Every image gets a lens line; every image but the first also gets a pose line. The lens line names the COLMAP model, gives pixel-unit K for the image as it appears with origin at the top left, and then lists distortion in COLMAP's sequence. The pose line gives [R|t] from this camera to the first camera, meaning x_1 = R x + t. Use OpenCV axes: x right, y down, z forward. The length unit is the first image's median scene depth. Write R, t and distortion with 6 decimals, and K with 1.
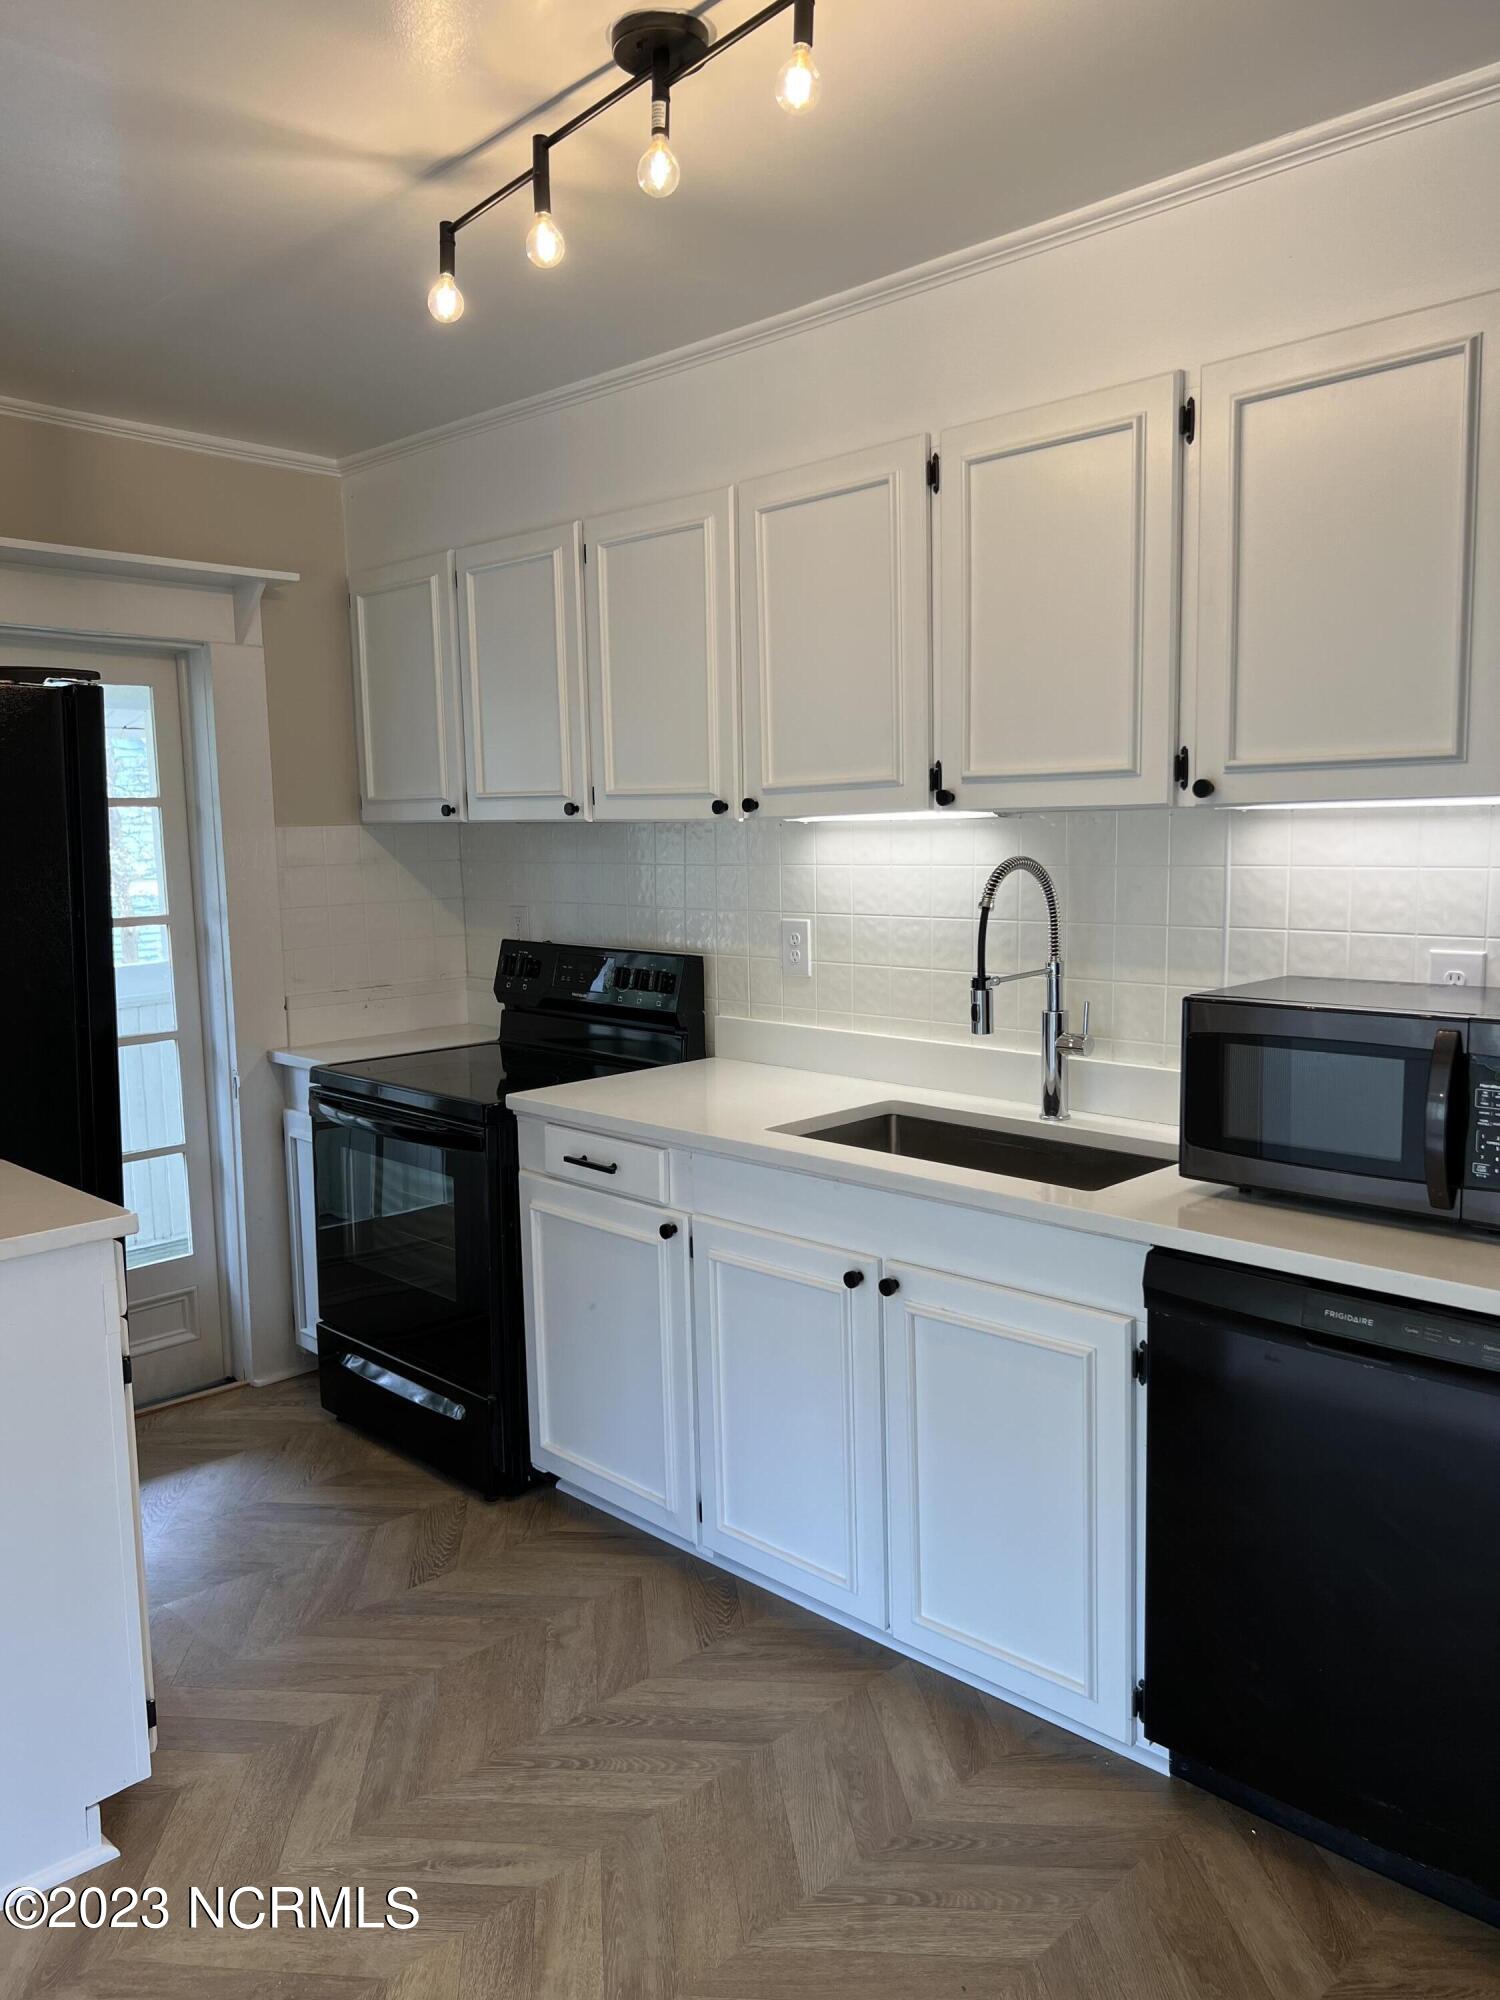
lens RADIAL K [[1511.9, 0, 750.0], [0, 1511.9, 1000.0], [0, 0, 1]] dist [0.048114, -0.061391]
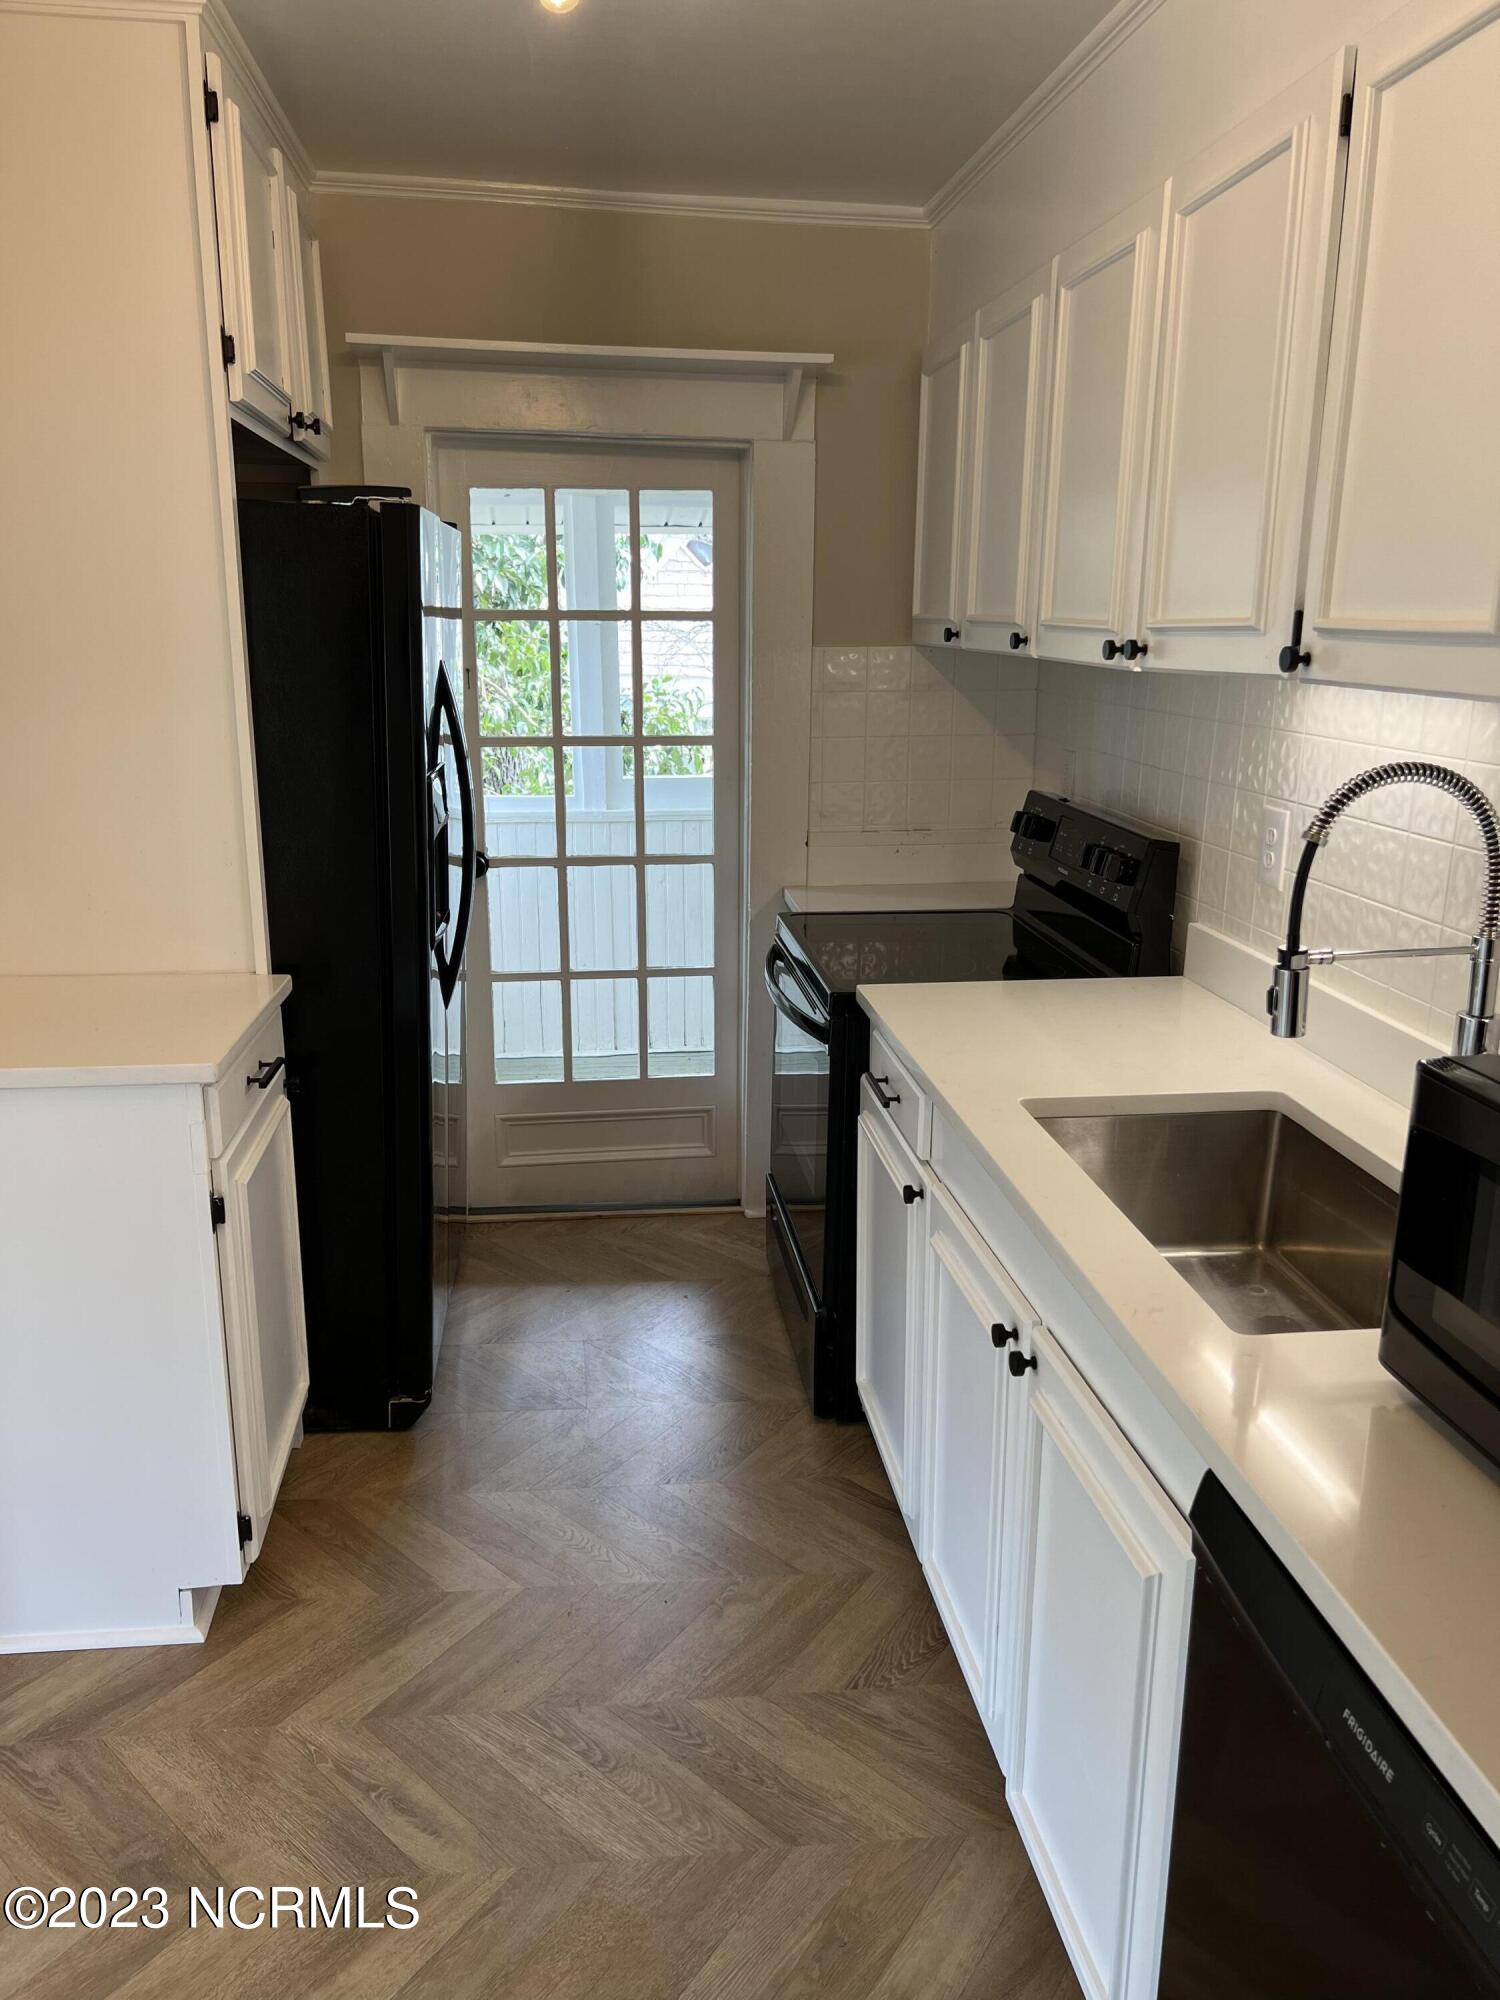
lens RADIAL K [[1511.9, 0, 750.0], [0, 1511.9, 1000.0], [0, 0, 1]] dist [0.048114, -0.061391]
pose [[0.785406, 0.180355, -0.592122, 0.341067], [-0.096710, 0.980616, 0.170409, -0.078016], [0.611379, -0.076576, 0.787624, 0.329479]]
